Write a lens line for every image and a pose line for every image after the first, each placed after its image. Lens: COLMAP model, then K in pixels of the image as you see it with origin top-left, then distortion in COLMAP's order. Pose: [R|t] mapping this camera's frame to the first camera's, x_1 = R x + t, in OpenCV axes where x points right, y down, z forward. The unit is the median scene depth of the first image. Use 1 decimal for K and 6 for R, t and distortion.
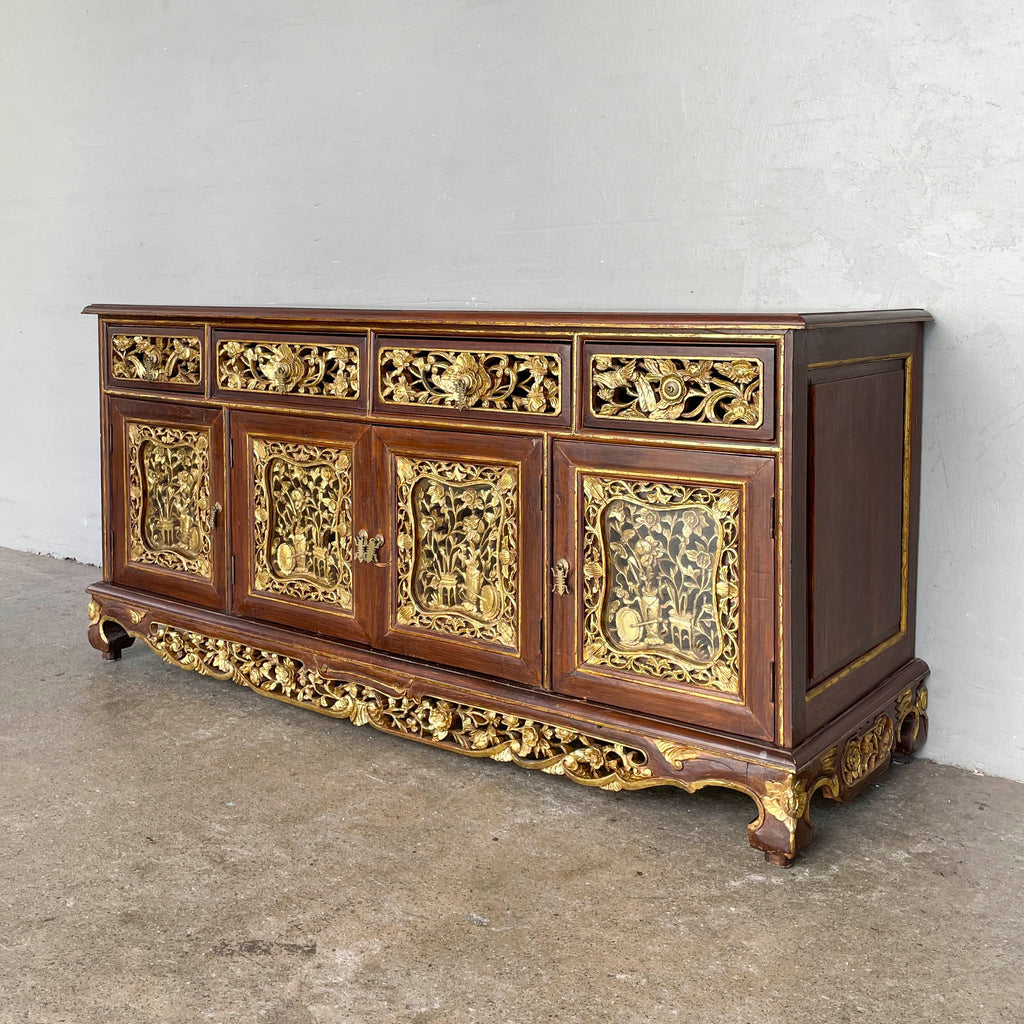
lens RADIAL K [[1197.2, 0, 514.8], [0, 1197.2, 378.2], [0, 0, 1]] dist [0.114401, -0.183978]
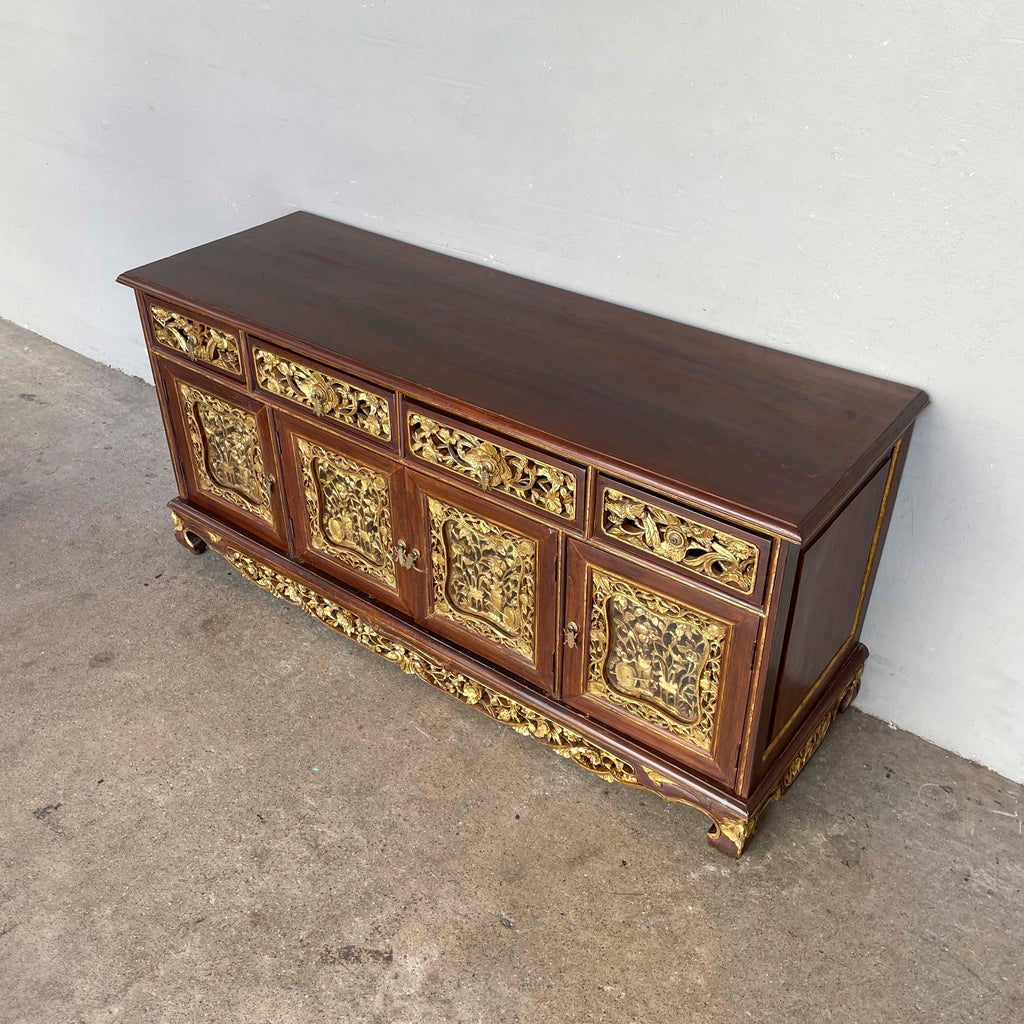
lens RADIAL K [[1049.0, 0, 510.3], [0, 1049.0, 509.7], [0, 0, 1]] dist [0.109627, -0.250819]
pose [[0.999923, 0.001813, -0.012294, -0.008693], [0.004674, 0.861803, 0.507221, -0.428104], [0.011515, -0.507240, 0.861728, 0.142979]]
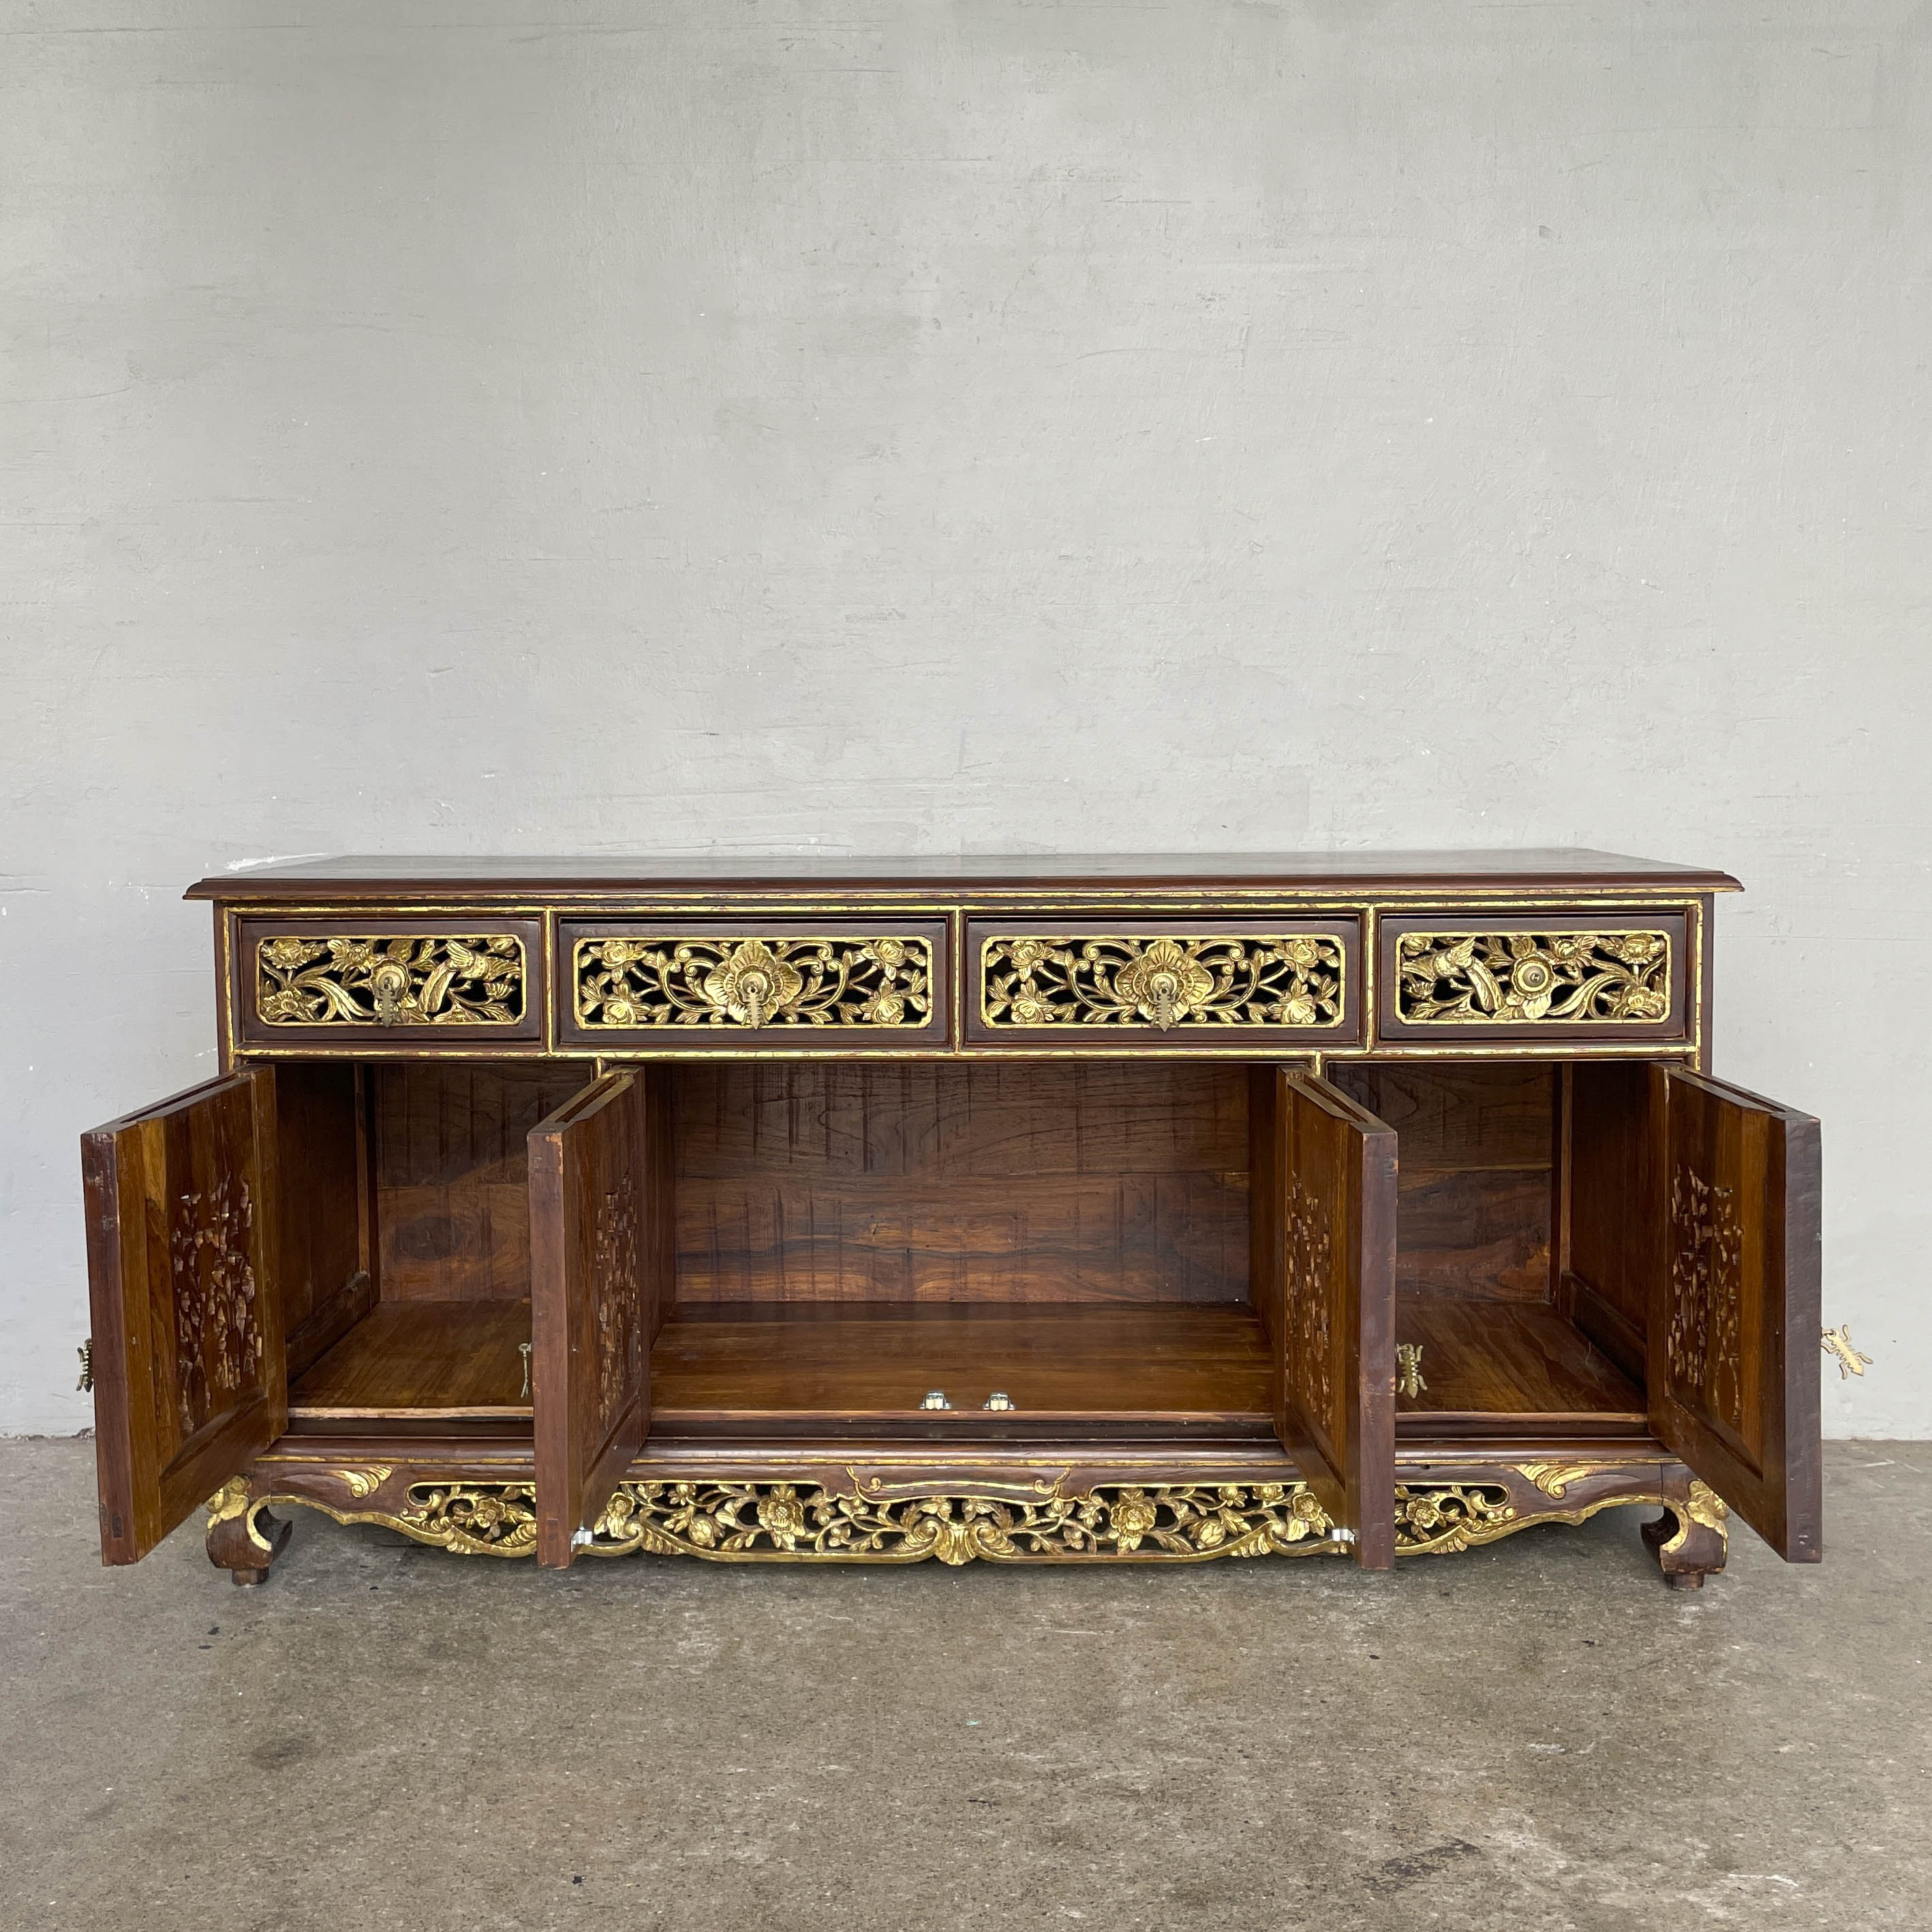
lens RADIAL K [[2107.6, 0, 932.7], [0, 2107.6, 898.6], [0, 0, 1]] dist [0.122966, -0.233227]
pose [[0.812861, -0.046058, 0.580634, -0.761369], [0.049727, 0.998717, 0.009607, -0.057754], [-0.580331, 0.021064, 0.814108, 0.137500]]
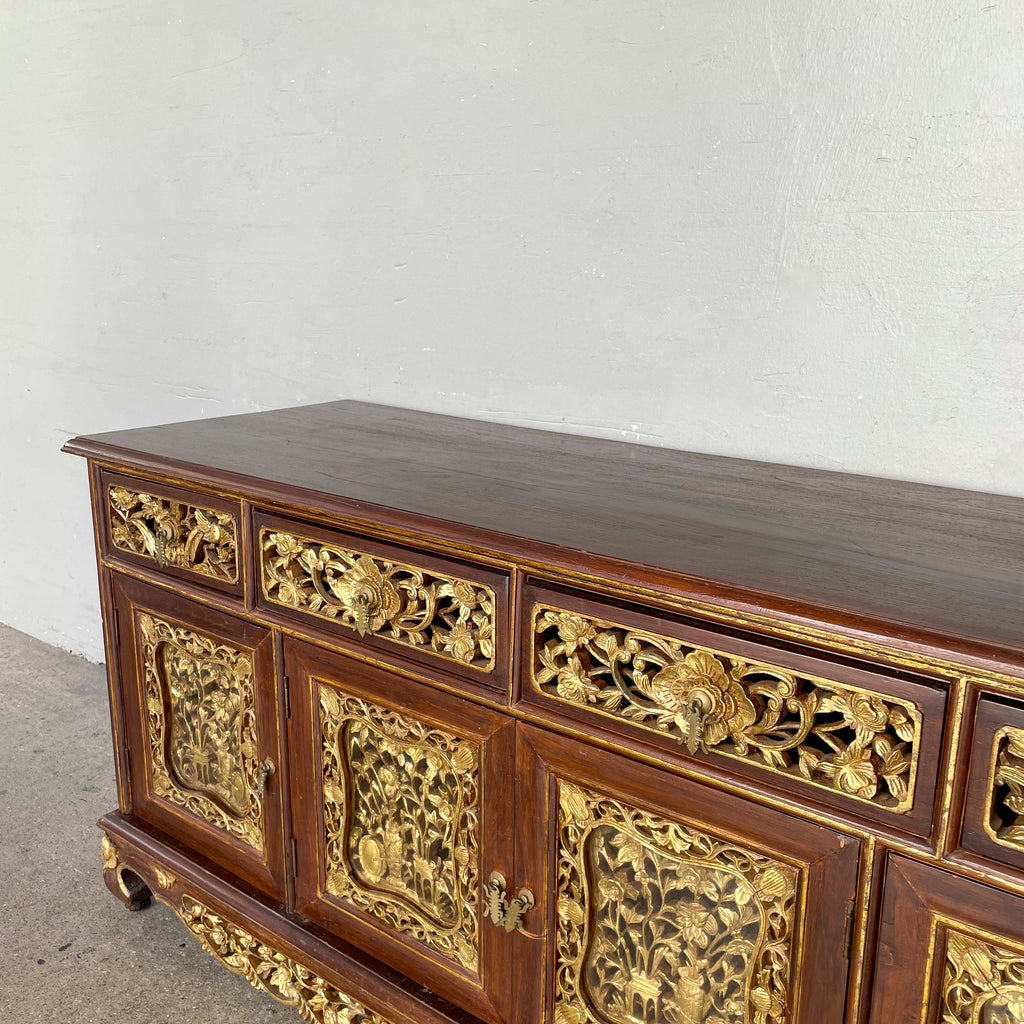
lens RADIAL K [[1048.3, 0, 524.6], [0, 1048.3, 520.7], [0, 0, 1]] dist [0.093064, -0.160976]
pose [[0.999732, 0.015701, -0.016983, -0.109490], [-0.012279, 0.982550, 0.185595, -0.158512], [0.019601, -0.185336, 0.982480, 0.512752]]
